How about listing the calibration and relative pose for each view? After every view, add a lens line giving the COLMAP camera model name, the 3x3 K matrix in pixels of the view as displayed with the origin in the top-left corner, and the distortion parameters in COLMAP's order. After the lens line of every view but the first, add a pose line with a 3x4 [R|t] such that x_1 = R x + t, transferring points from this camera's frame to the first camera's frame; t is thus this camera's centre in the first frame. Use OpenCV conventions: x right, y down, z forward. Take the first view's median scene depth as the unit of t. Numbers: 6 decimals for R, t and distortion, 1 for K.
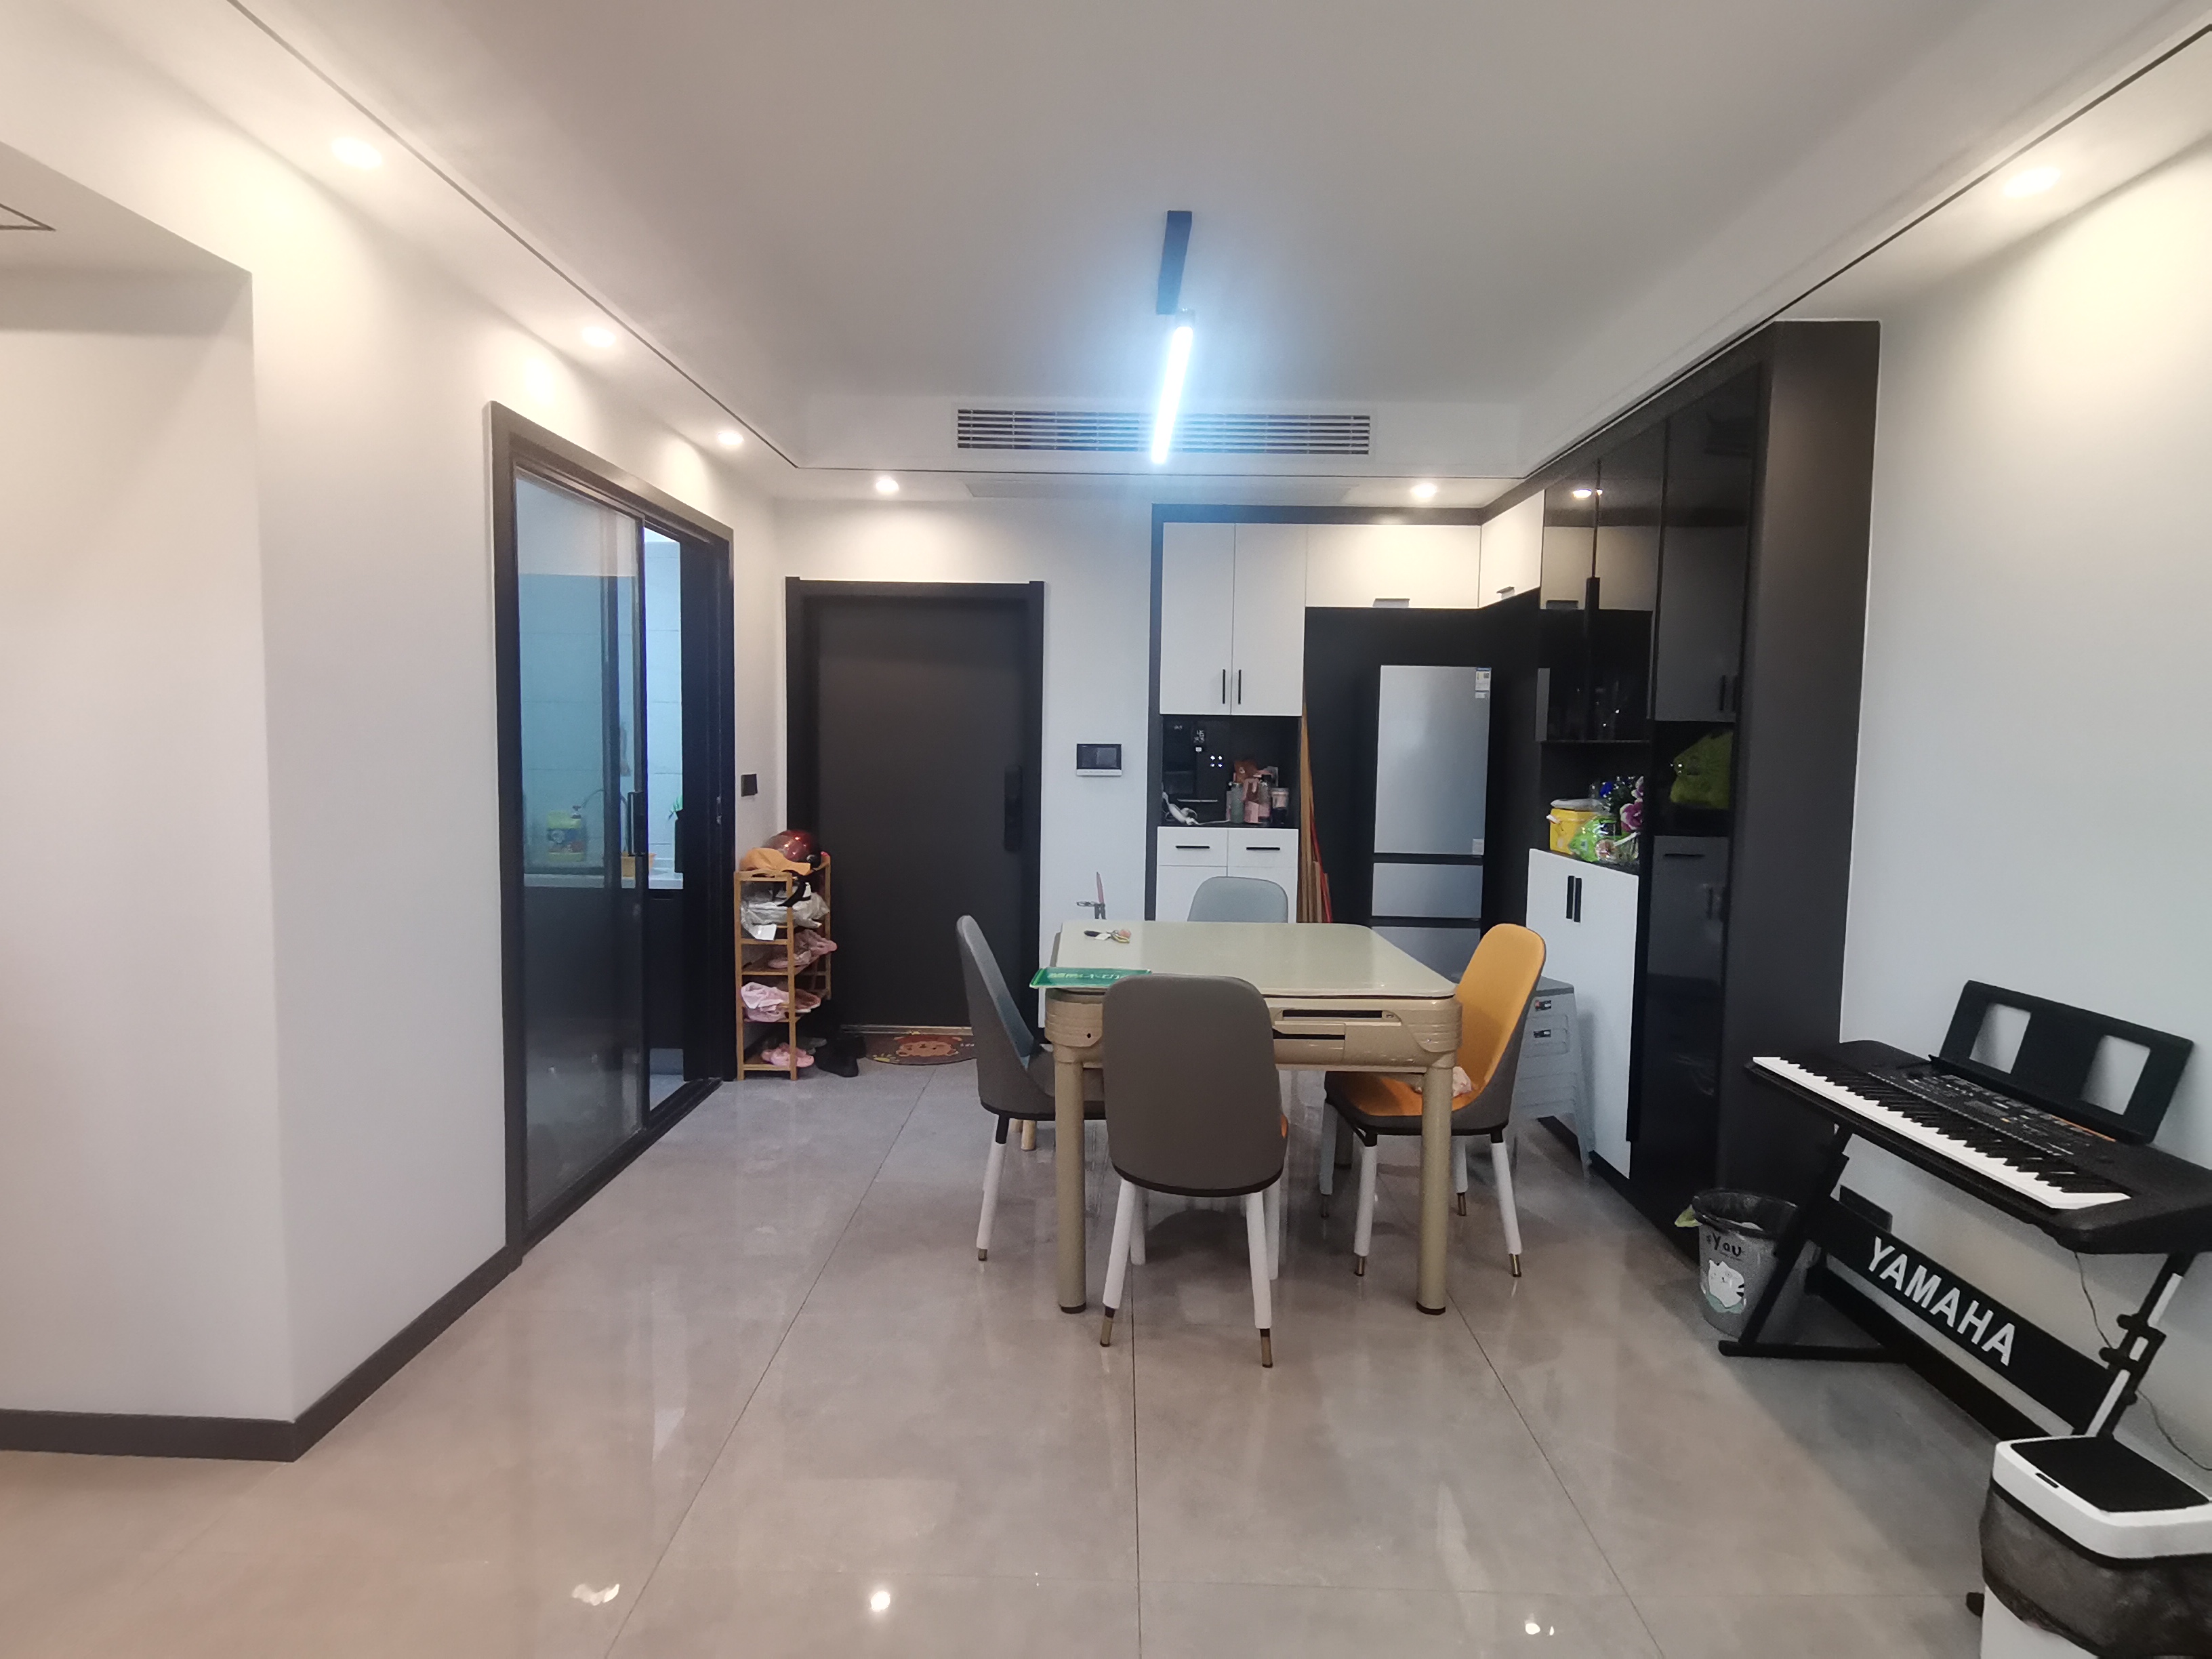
lens RADIAL K [[1118.5, 0, 1106.0], [0, 1118.5, 829.5], [0, 0, 1]] dist [-0.001248, -0.000231]
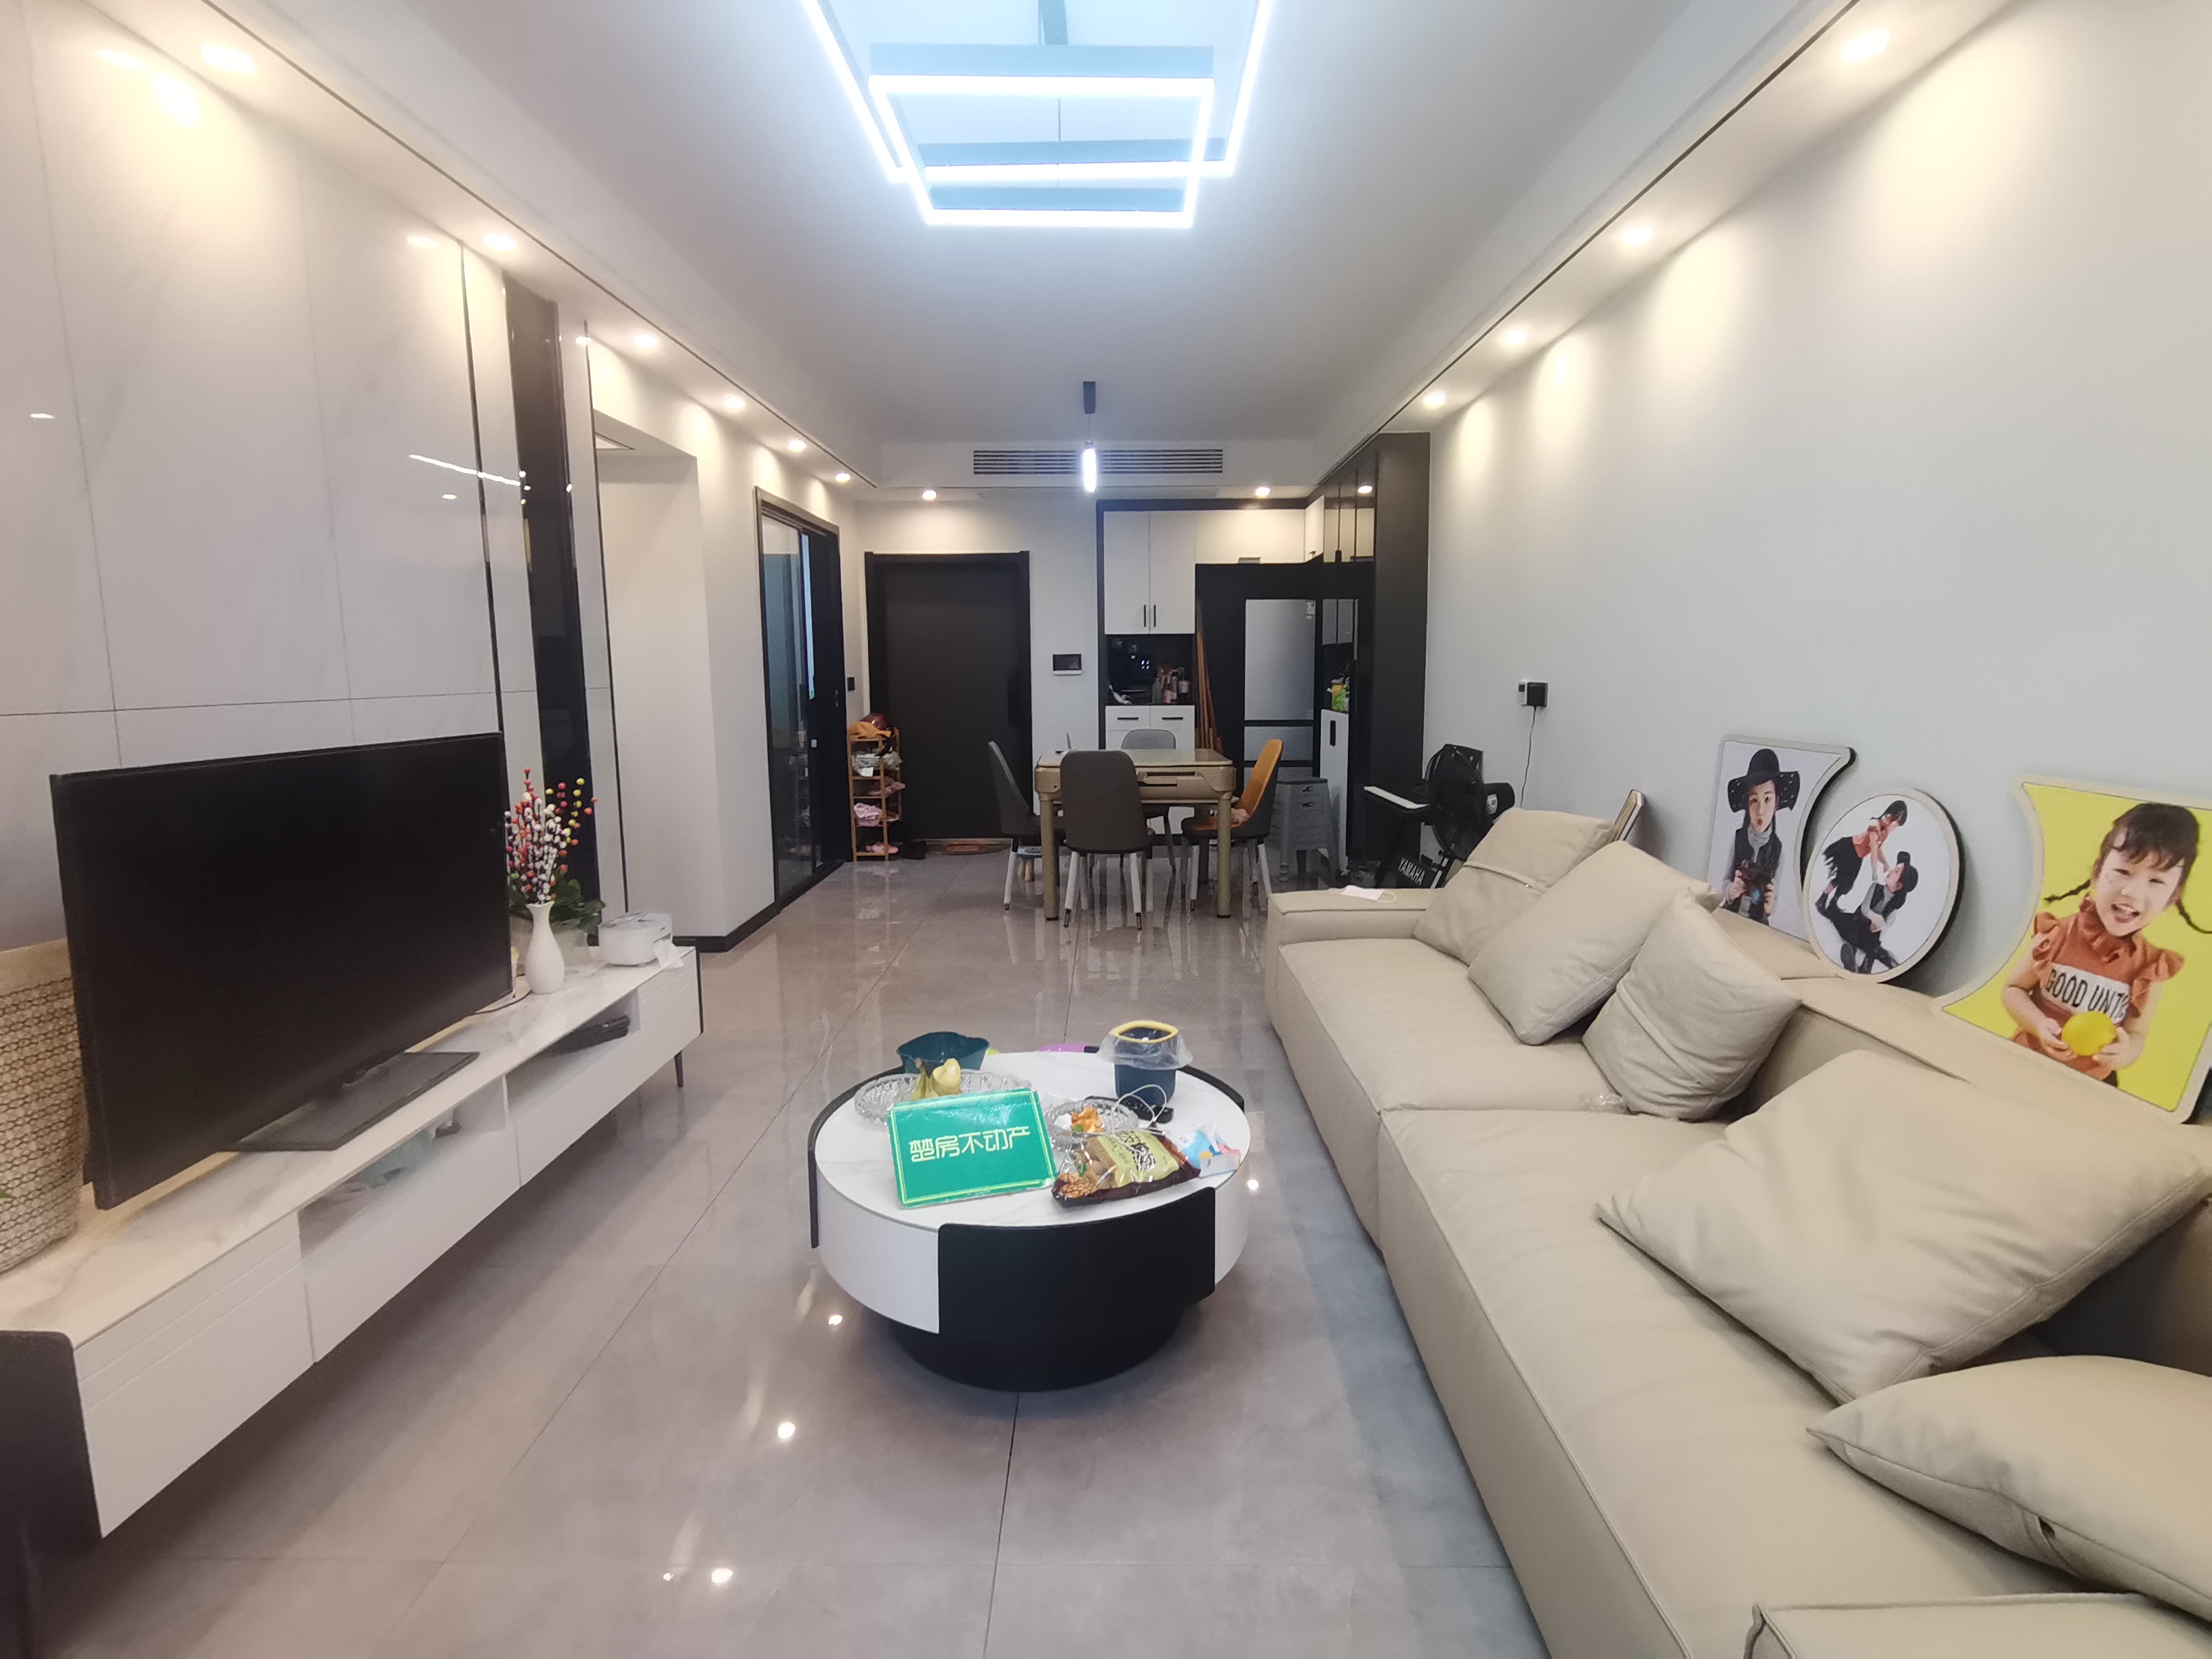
lens RADIAL K [[1118.5, 0, 1106.0], [0, 1118.5, 829.5], [0, 0, 1]] dist [-0.001248, -0.000231]
pose [[0.999700, -0.024303, 0.002970, 0.041508], [0.024055, 0.997555, 0.065621, 0.073994], [-0.004558, -0.065530, 0.997840, -0.642908]]
